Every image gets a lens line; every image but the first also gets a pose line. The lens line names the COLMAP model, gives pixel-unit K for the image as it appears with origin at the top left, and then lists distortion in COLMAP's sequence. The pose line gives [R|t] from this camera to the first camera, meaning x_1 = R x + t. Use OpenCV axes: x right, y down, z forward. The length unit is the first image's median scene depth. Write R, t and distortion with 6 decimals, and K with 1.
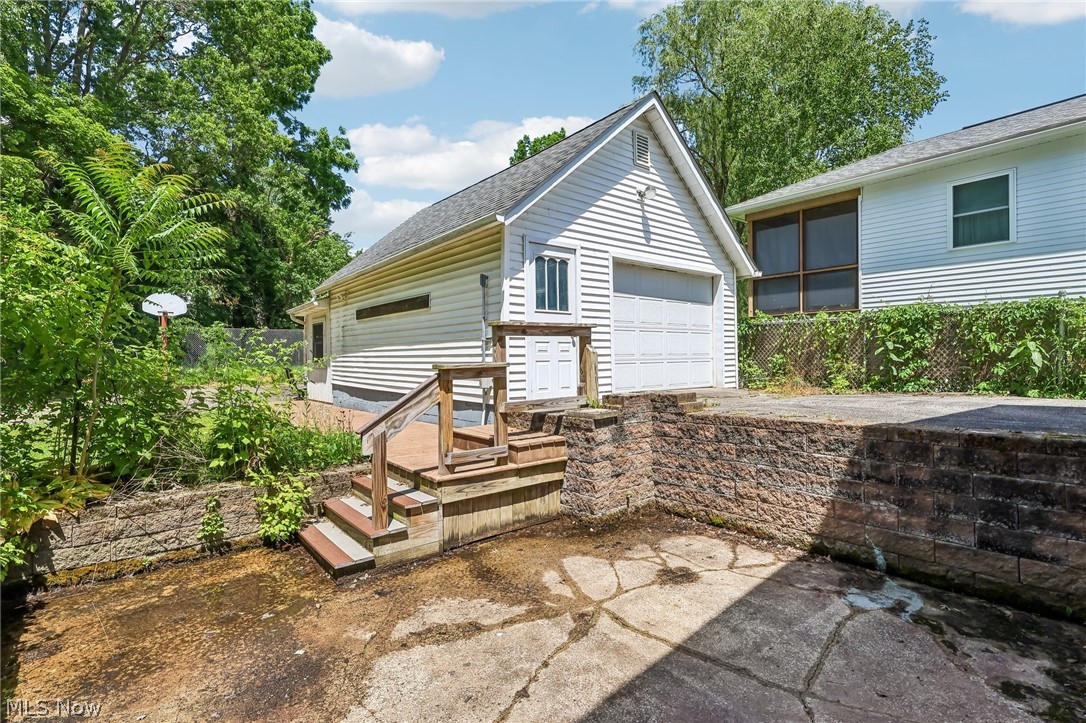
lens RADIAL K [[505.6, 0, 544.7], [0, 505.6, 359.5], [0, 0, 1]] dist [-0.002971, -0.001069]
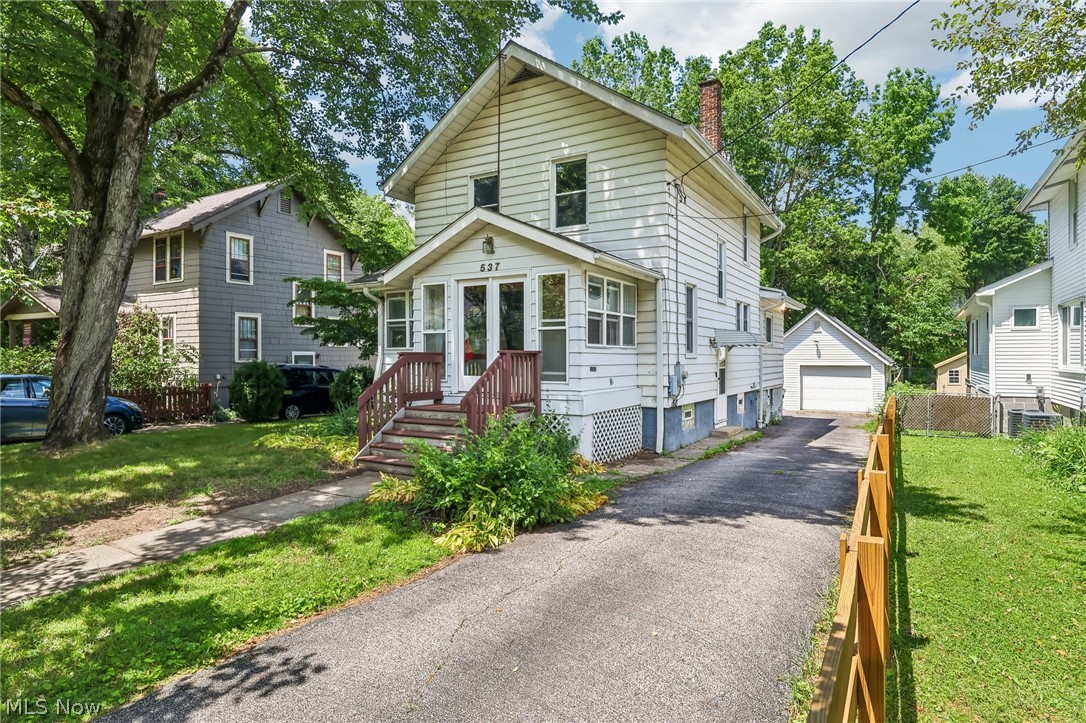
lens RADIAL K [[612.0, 0, 543.0], [0, 612.0, 361.5], [0, 0, 1]] dist [0.005160, 0.001364]
pose [[0.336102, 0.013696, -0.941726, 3.135588], [-0.009159, 0.999895, 0.011273, -0.238763], [0.941781, 0.004836, 0.336192, -1.808038]]
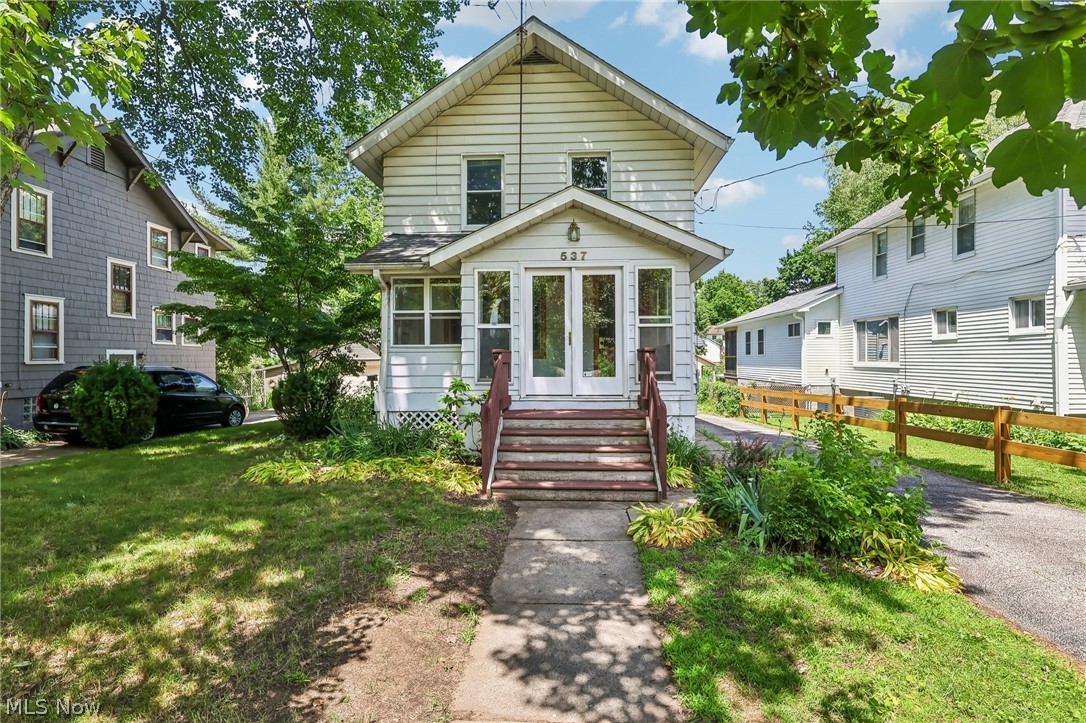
lens RADIAL K [[531.6, 0, 543.7], [0, 531.6, 357.5], [0, 0, 1]] dist [0.004600, 0.001171]
pose [[0.732120, 0.006477, -0.681145, 2.442228], [-0.009594, 0.999954, -0.000803, -0.226450], [0.681108, 0.007123, 0.732148, -2.319593]]
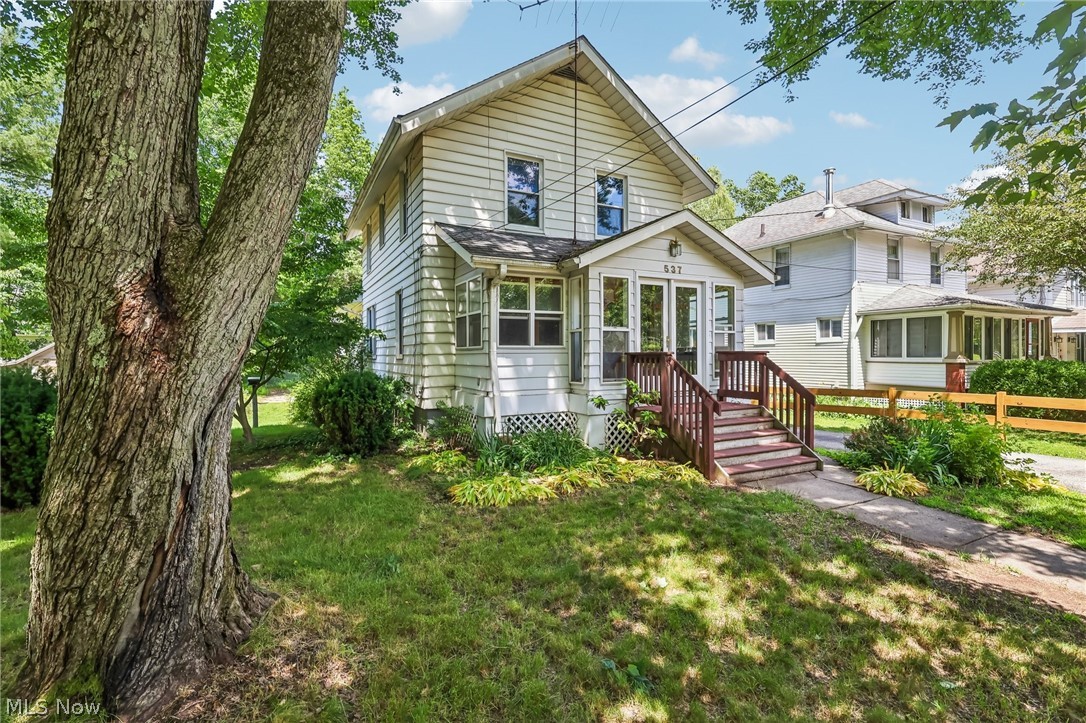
lens RADIAL K [[505.6, 0, 544.7], [0, 505.6, 359.5], [0, 0, 1]] dist [-0.002971, -0.001069]
pose [[0.978776, 0.008542, -0.204754, 1.652079], [-0.007855, 0.999960, 0.004170, -0.227876], [0.204781, -0.002473, 0.978805, -2.720495]]
